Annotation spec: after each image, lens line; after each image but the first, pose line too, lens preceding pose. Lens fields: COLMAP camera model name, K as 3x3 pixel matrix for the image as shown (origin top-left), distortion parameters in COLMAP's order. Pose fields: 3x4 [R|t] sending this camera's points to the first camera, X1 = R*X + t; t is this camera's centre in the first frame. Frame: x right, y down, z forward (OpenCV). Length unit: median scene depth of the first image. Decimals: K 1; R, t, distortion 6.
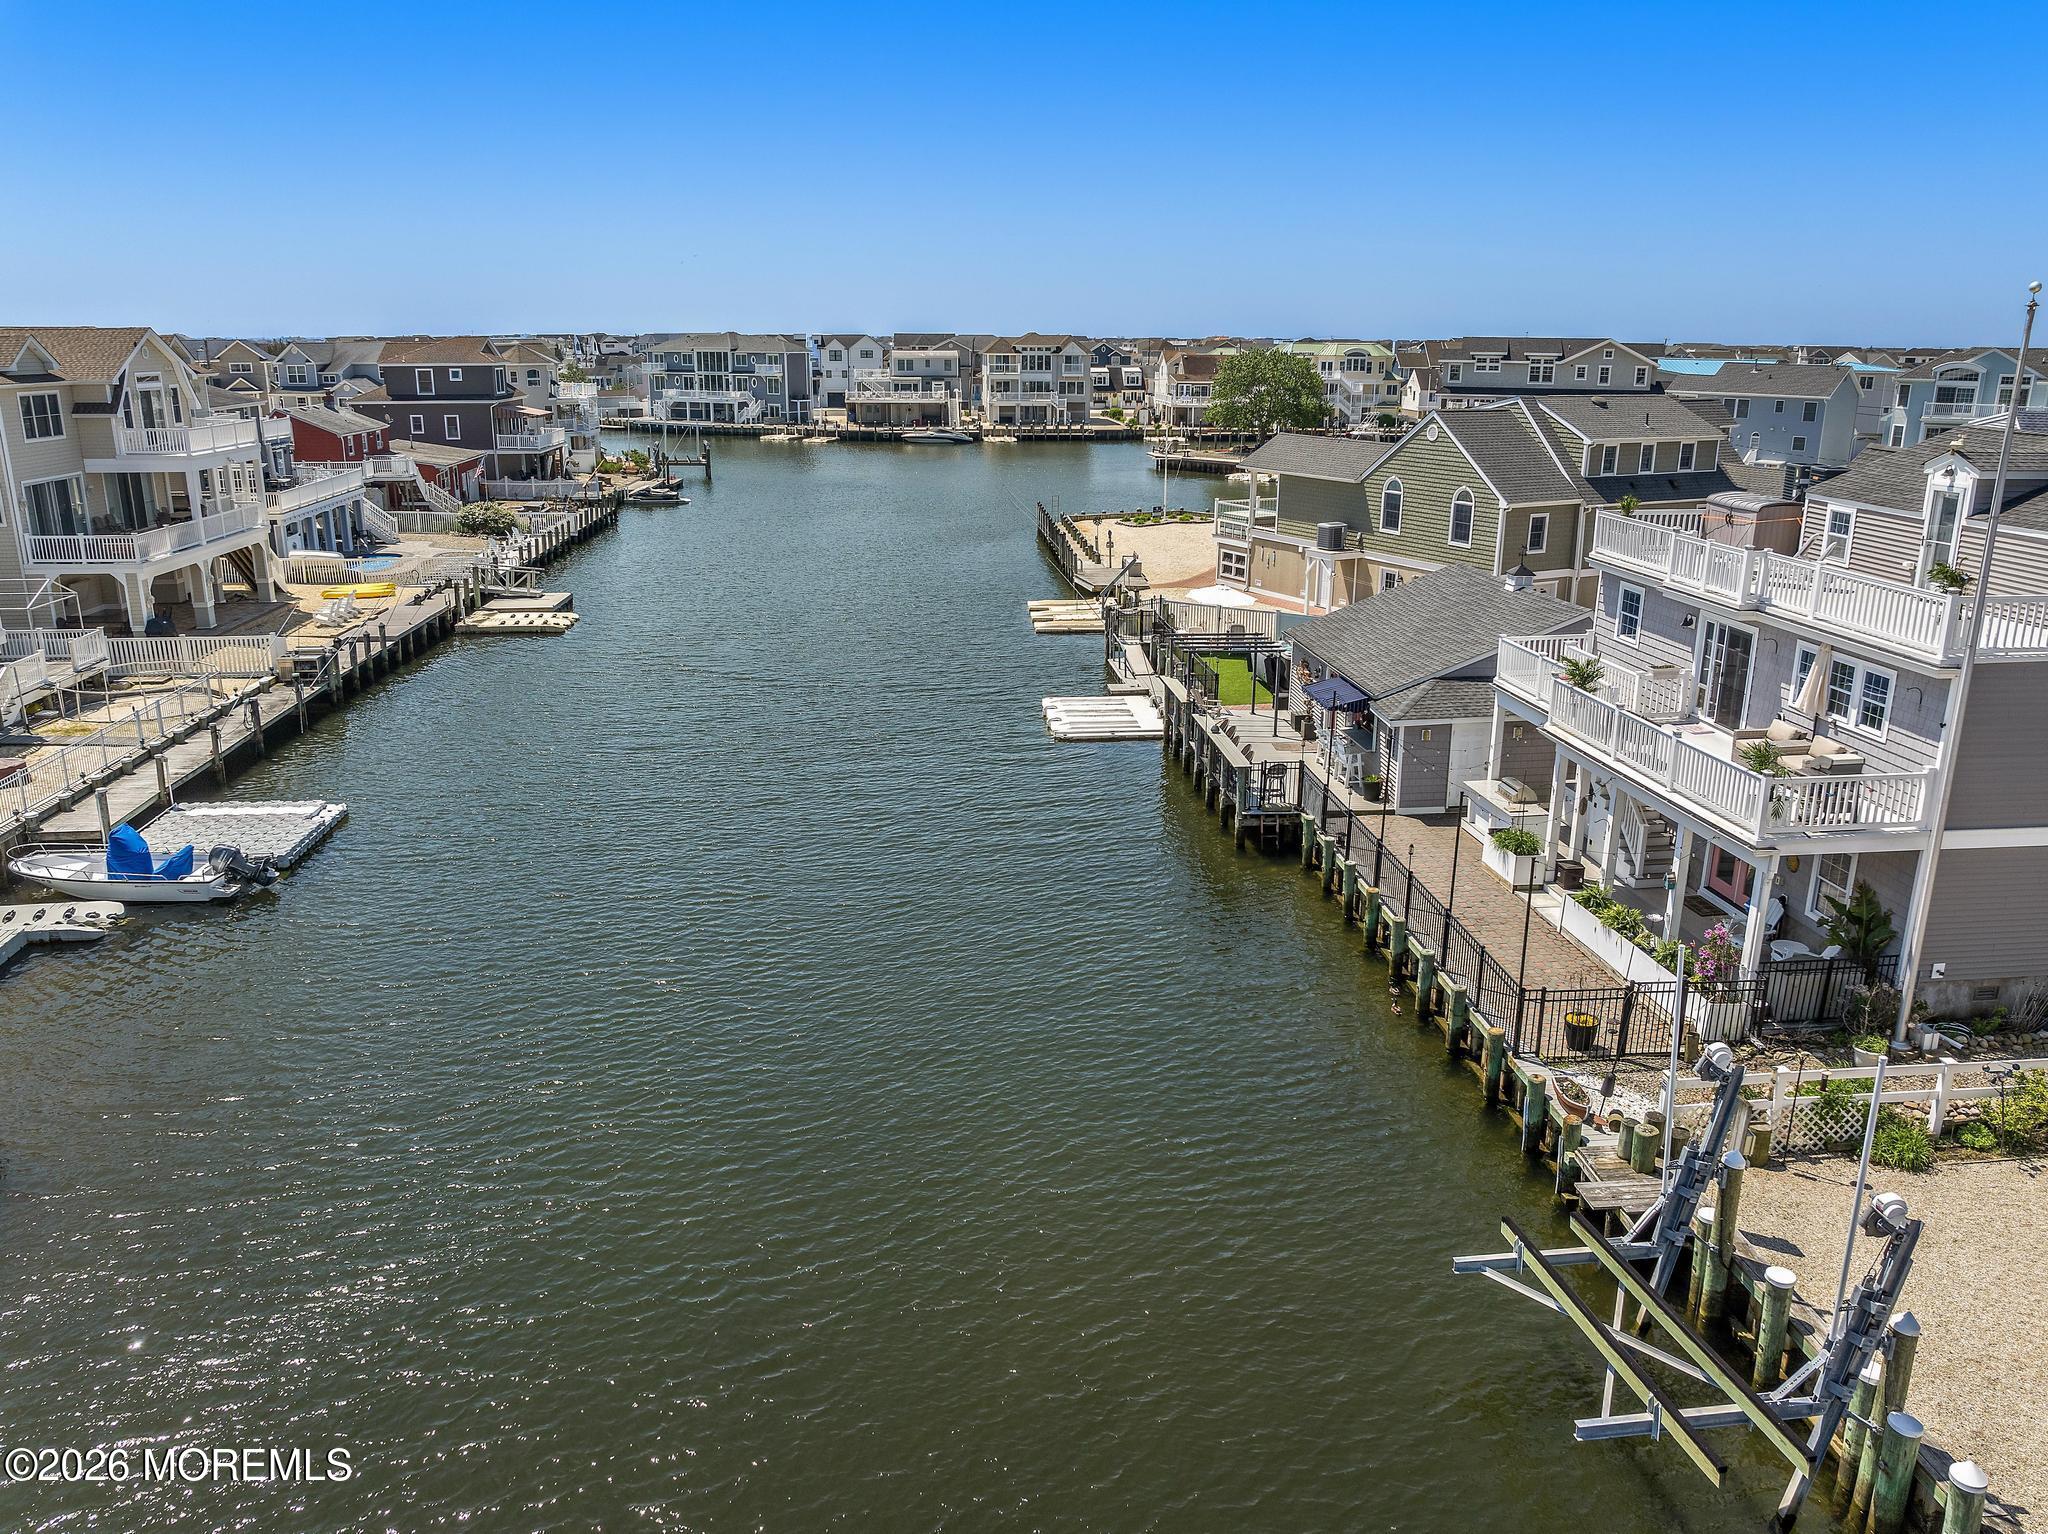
lens RADIAL K [[1470.4, 0, 1030.5], [0, 1470.4, 766.0], [0, 0, 1]] dist [-0.036067, -0.001561]
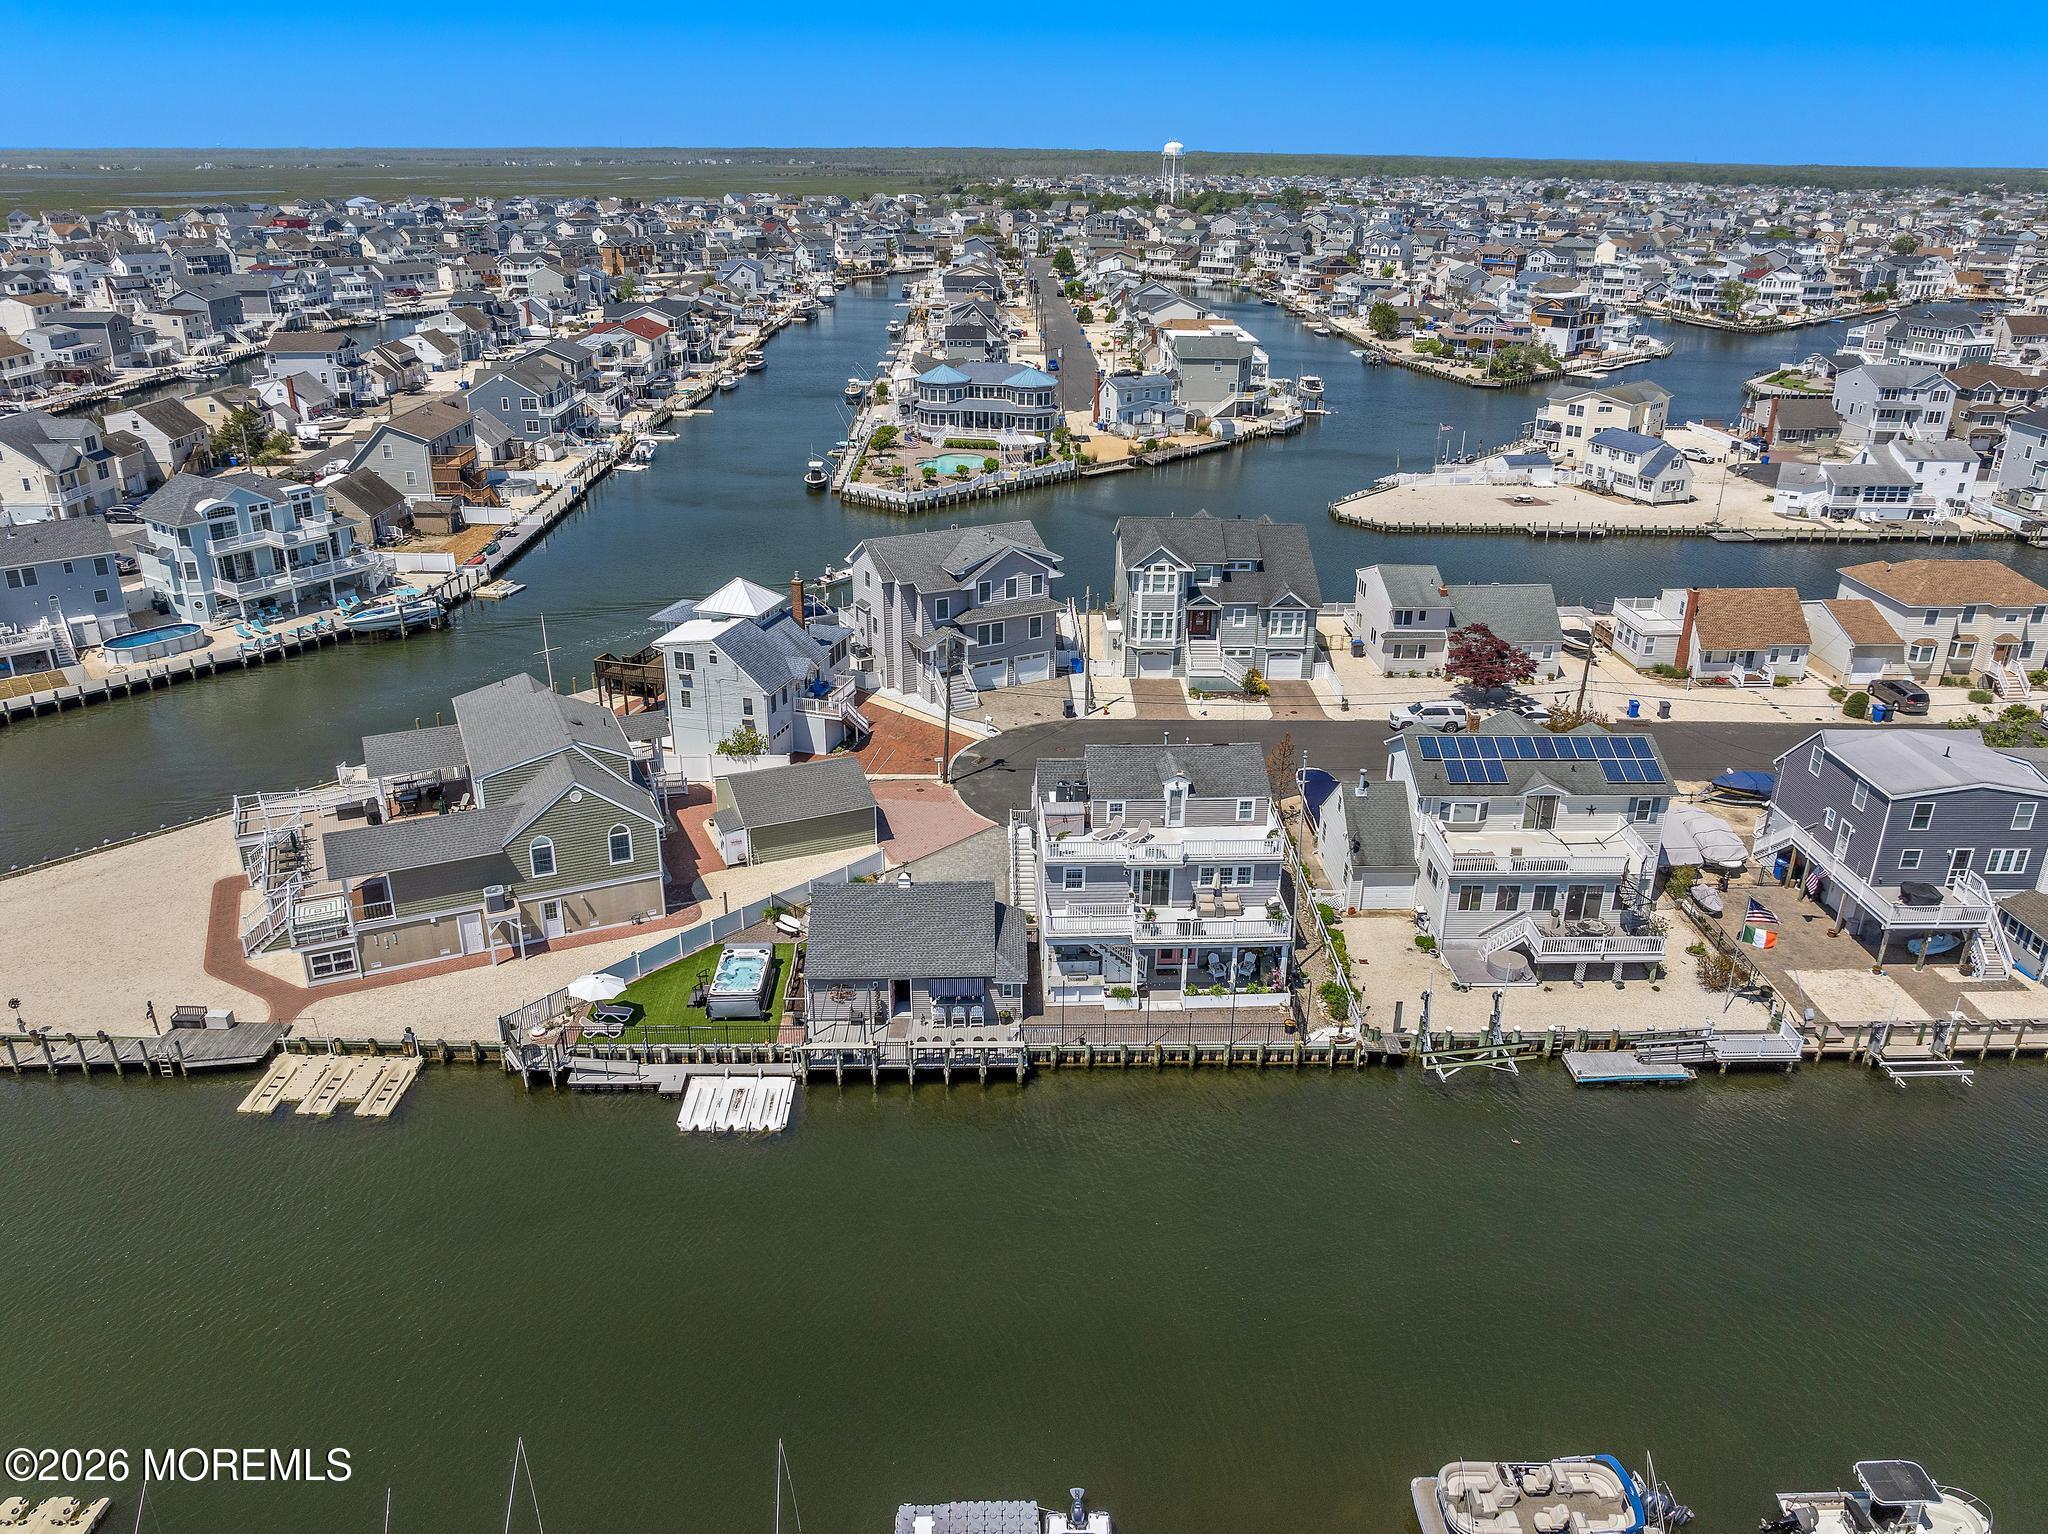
lens RADIAL K [[1465.7, 0, 1030.6], [0, 1465.7, 762.4], [0, 0, 1]] dist [-0.000738, -0.081249]
pose [[0.066645, -0.389204, 0.918738, -0.615223], [0.269272, 0.893636, 0.359037, -0.426102], [-0.960755, 0.223463, 0.164358, 0.268582]]
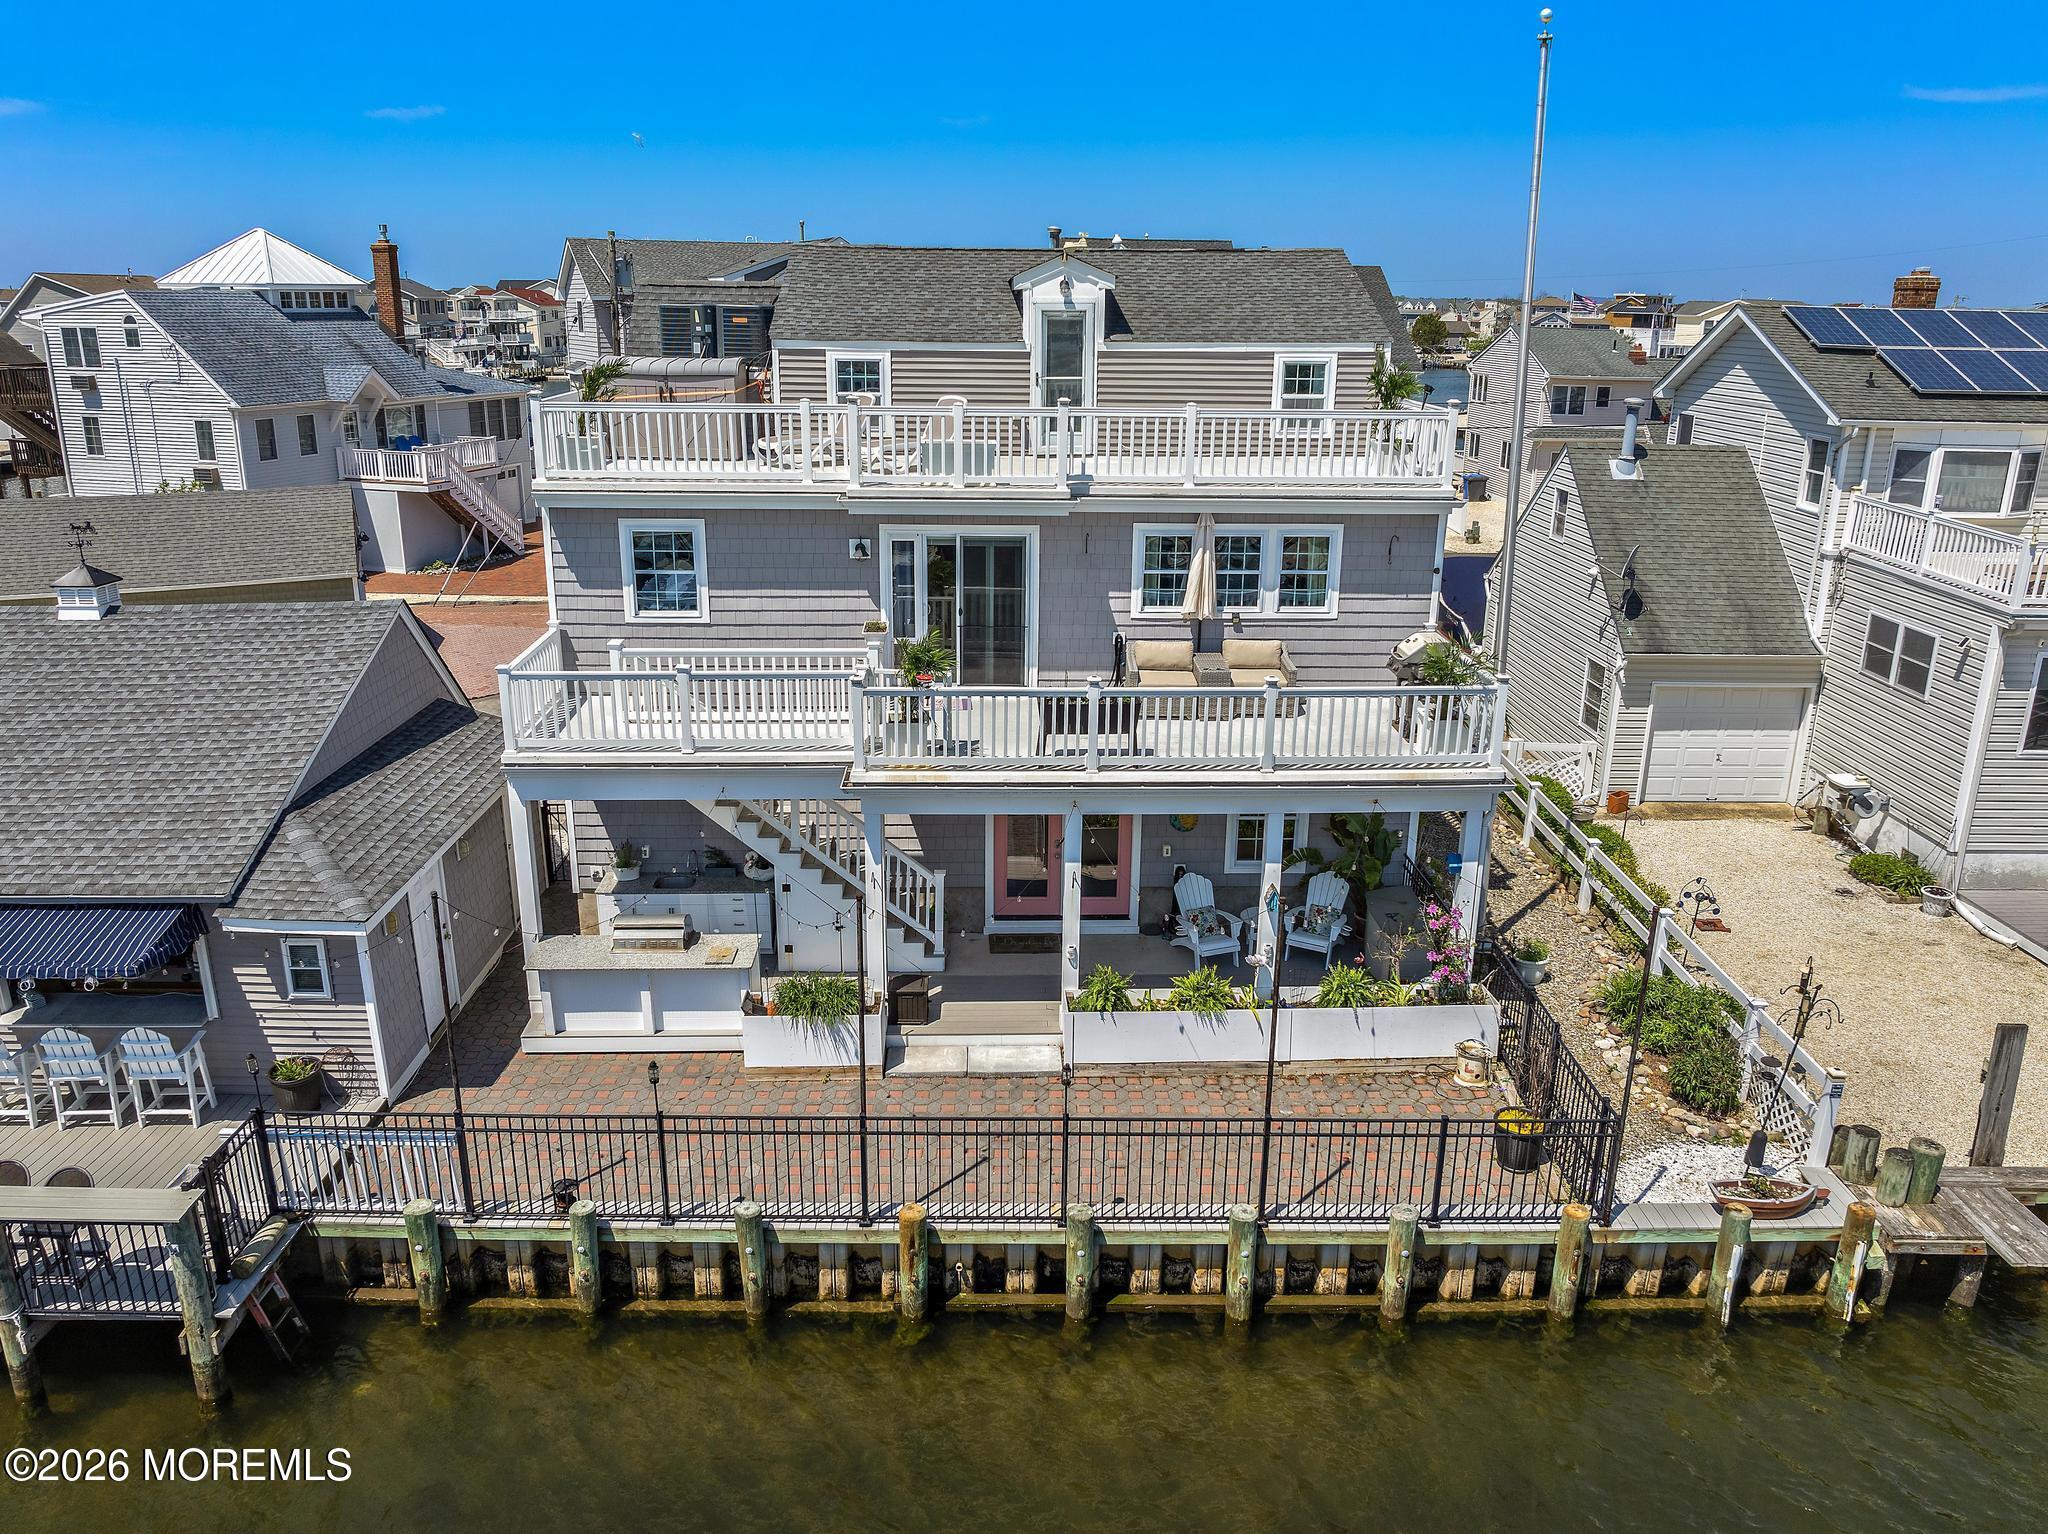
lens RADIAL K [[1470.4, 0, 1030.5], [0, 1470.4, 766.0], [0, 0, 1]] dist [-0.036067, -0.001561]
pose [[0.083633, -0.303545, 0.949140, -0.060731], [0.268908, 0.924016, 0.271815, -0.060965], [-0.959528, 0.232498, 0.158904, 0.317534]]
